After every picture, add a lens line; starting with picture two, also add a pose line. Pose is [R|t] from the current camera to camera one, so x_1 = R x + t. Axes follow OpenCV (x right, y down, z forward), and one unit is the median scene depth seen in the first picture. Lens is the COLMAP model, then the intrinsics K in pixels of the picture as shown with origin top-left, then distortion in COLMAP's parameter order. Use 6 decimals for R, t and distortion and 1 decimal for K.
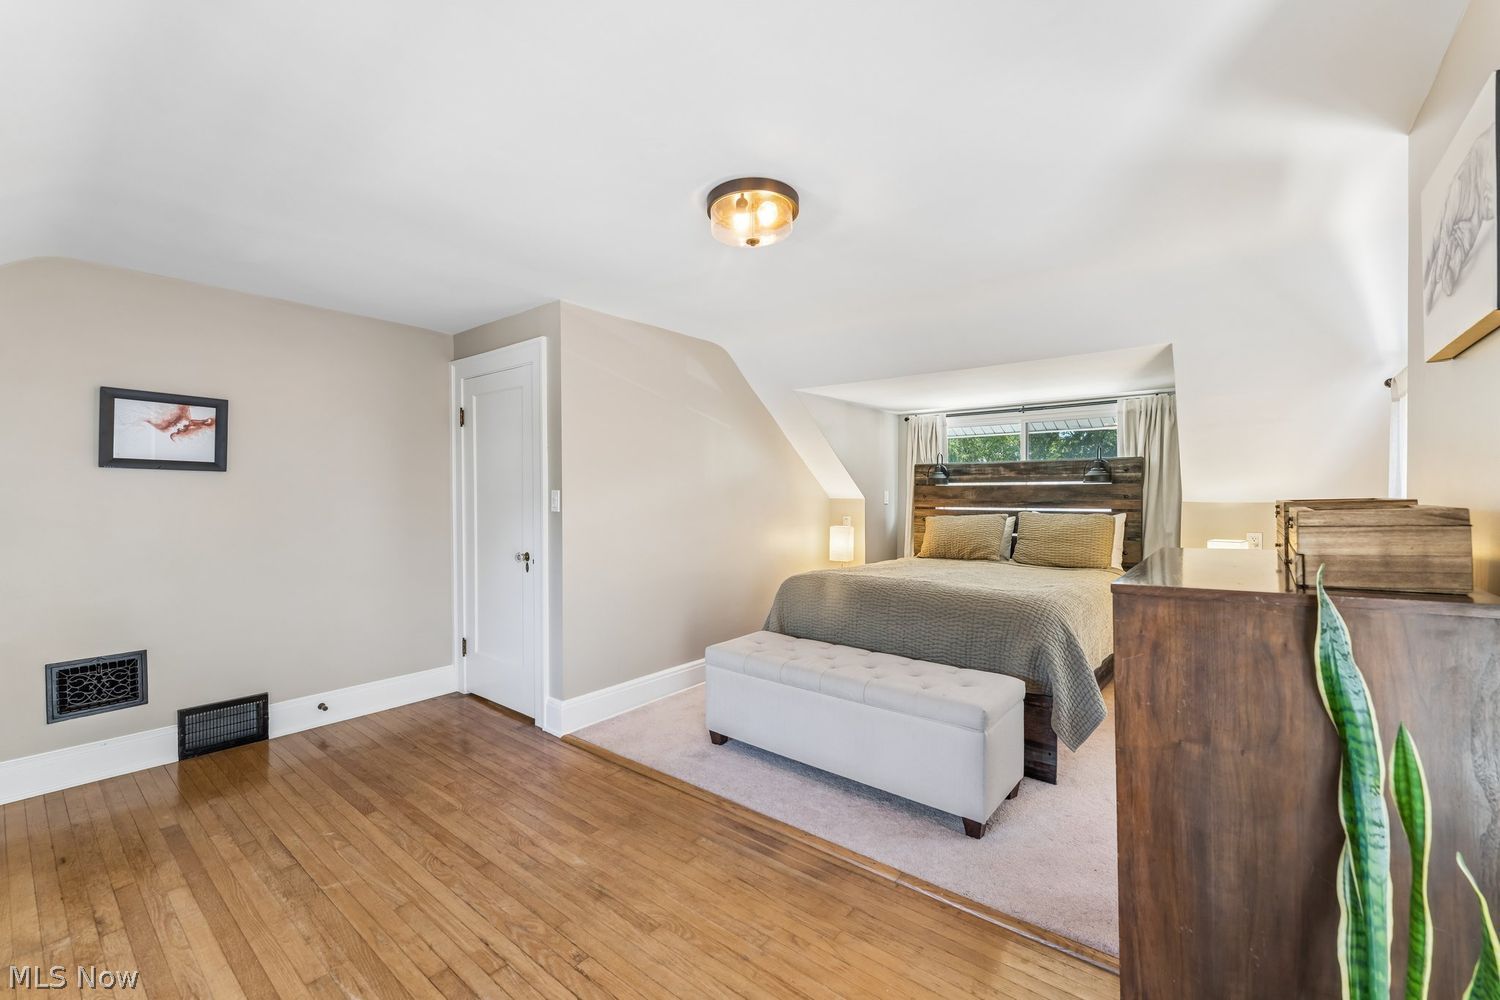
lens RADIAL K [[612.8, 0, 734.4], [0, 612.8, 493.9], [0, 0, 1]] dist [0.002186, 0.000415]
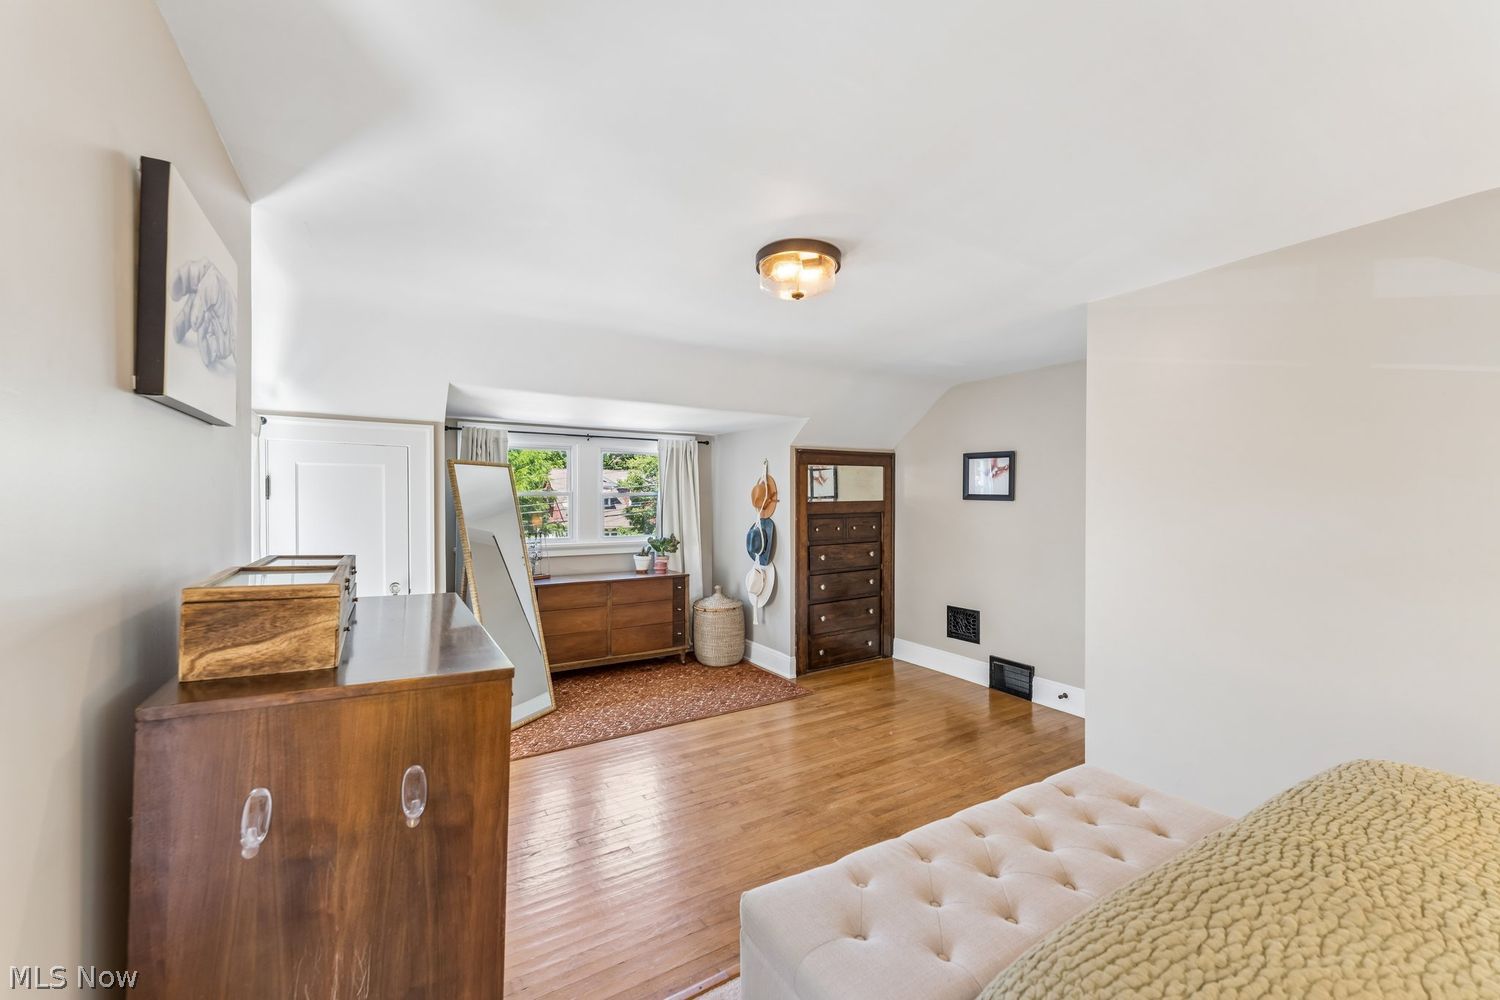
lens RADIAL K [[612.8, 0, 737.4], [0, 612.8, 497.8], [0, 0, 1]] dist [0.002186, 0.000415]
pose [[-0.333247, 0.002591, -0.942836, 0.773394], [-0.004693, 0.999979, 0.004407, -0.050148], [0.942828, 0.005893, -0.333228, 0.914585]]
